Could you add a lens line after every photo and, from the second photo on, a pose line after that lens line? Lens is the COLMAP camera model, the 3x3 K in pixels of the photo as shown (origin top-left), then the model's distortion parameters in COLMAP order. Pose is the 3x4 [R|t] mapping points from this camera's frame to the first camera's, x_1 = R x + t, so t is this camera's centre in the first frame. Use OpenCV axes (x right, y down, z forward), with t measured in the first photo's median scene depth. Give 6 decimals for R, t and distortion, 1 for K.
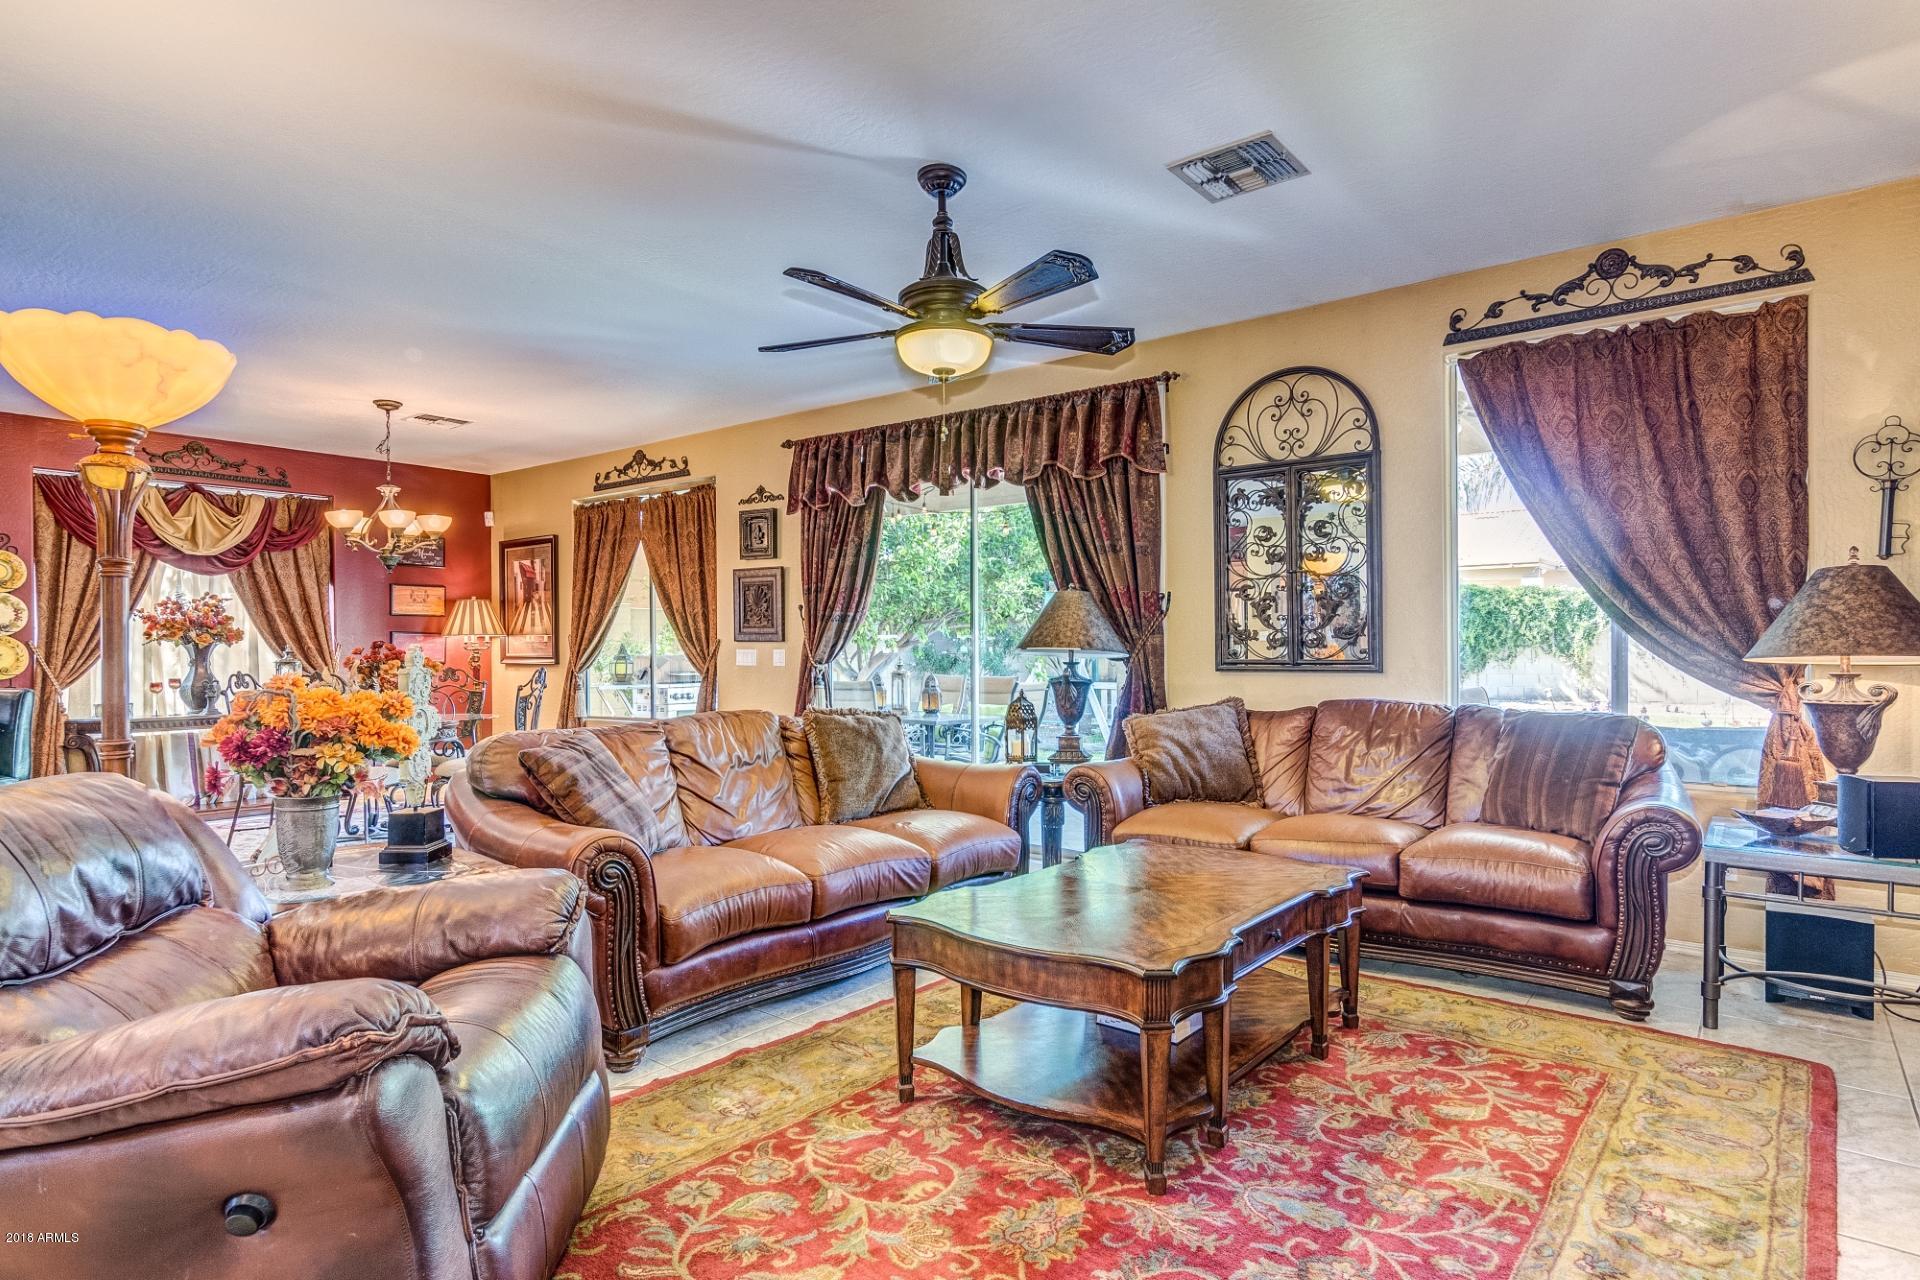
lens RADIAL K [[1035.3, 0, 960.0], [0, 1035.3, 640.0], [0, 0, 1]] dist [0.002782, 0.000948]
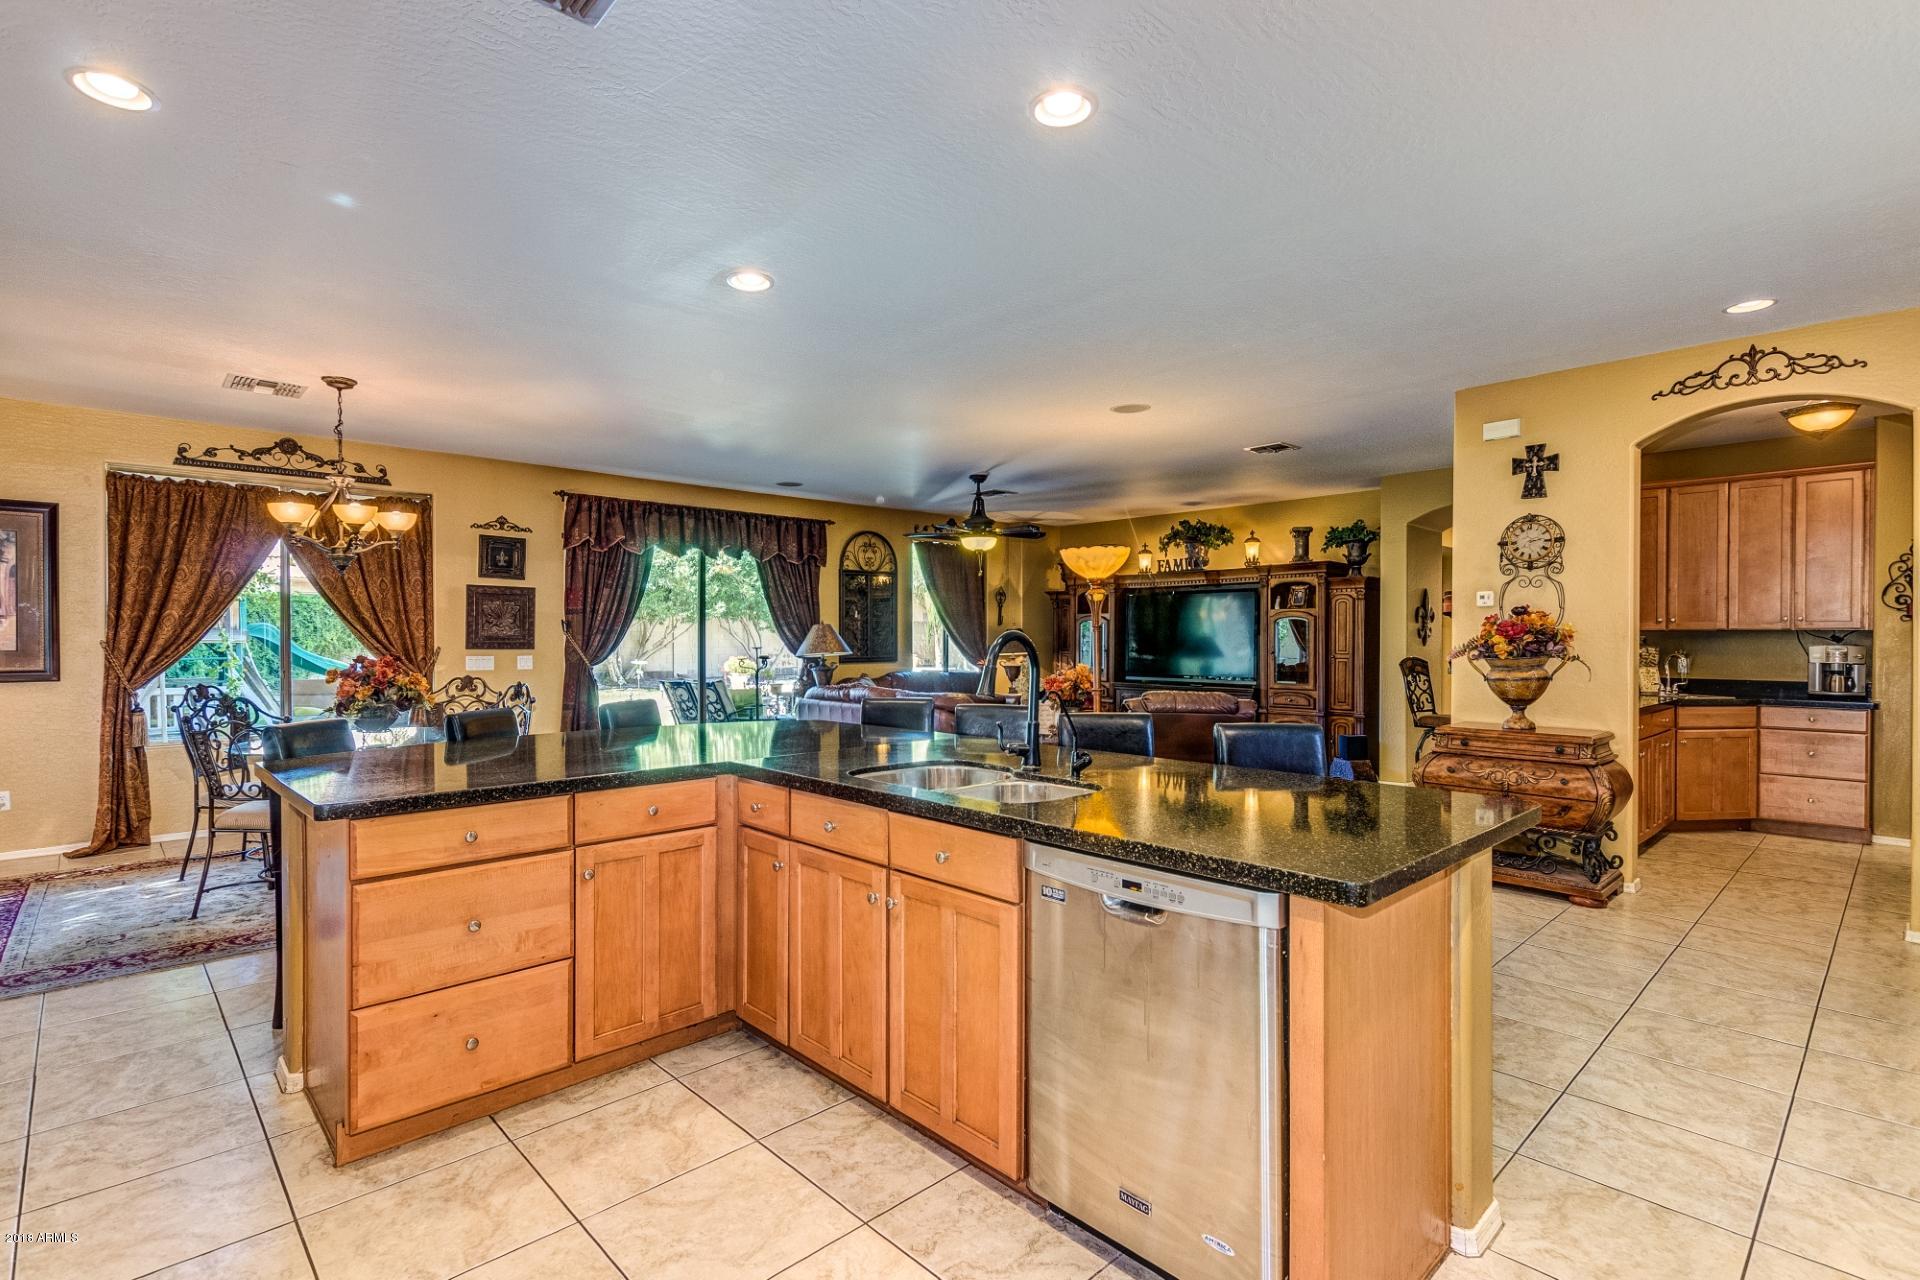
lens RADIAL K [[910.0, 0, 960.0], [0, 910.0, 640.0], [0, 0, 1]] dist [0.001106, 0.000904]
pose [[0.140095, 0.000683, 0.990138, -1.116630], [-0.008059, 0.999967, 0.000450, -0.013555], [-0.990105, -0.008042, 0.140096, 0.338036]]
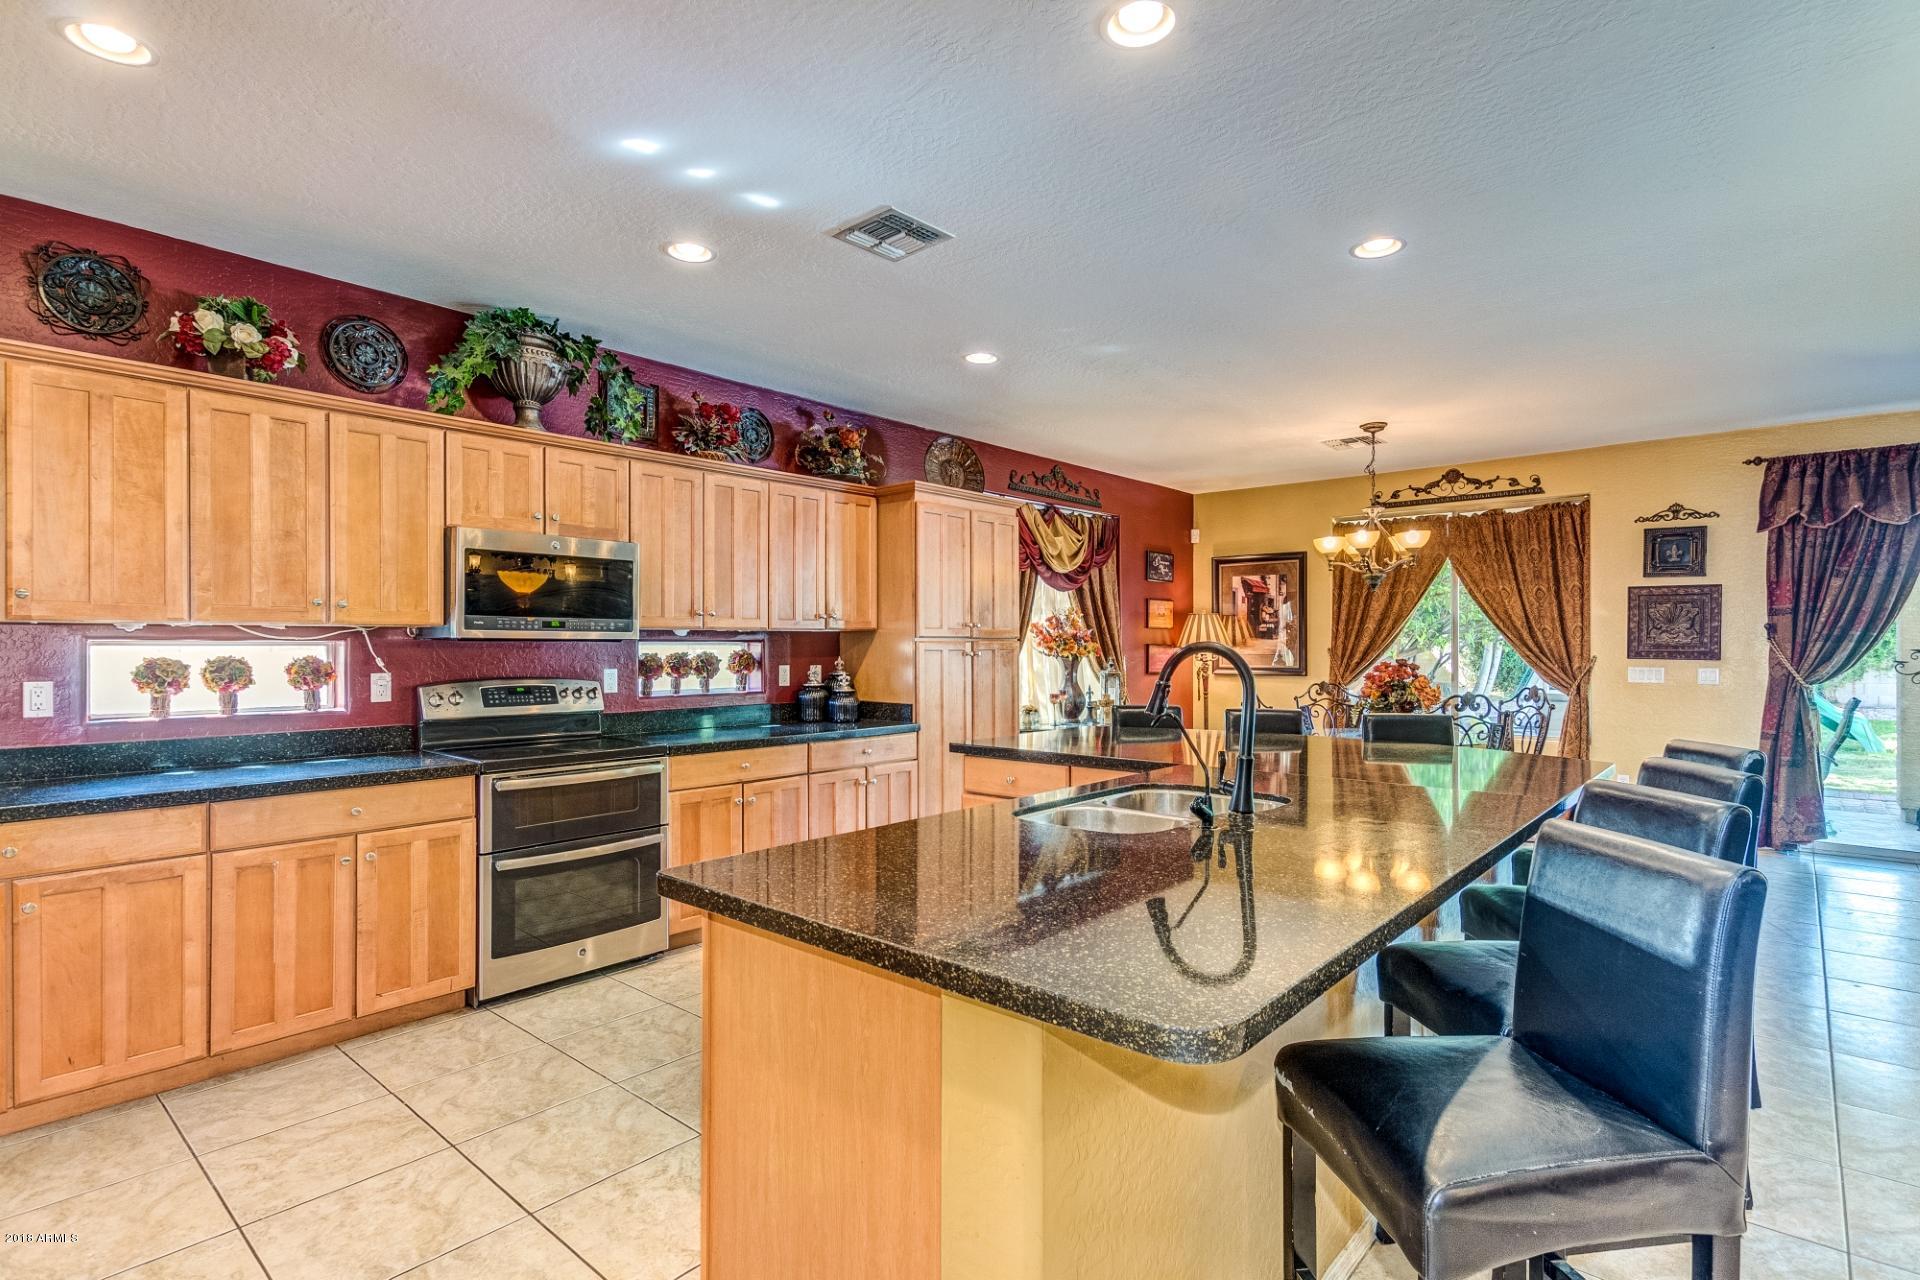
lens RADIAL K [[929.1, 0, 960.0], [0, 929.1, 640.0], [0, 0, 1]] dist [0.002799, 0.000463]
pose [[0.996974, 0.006855, -0.077437, -0.794221], [-0.006926, 0.999976, -0.000650, -0.012010], [0.077431, 0.001184, 0.996997, 0.054545]]
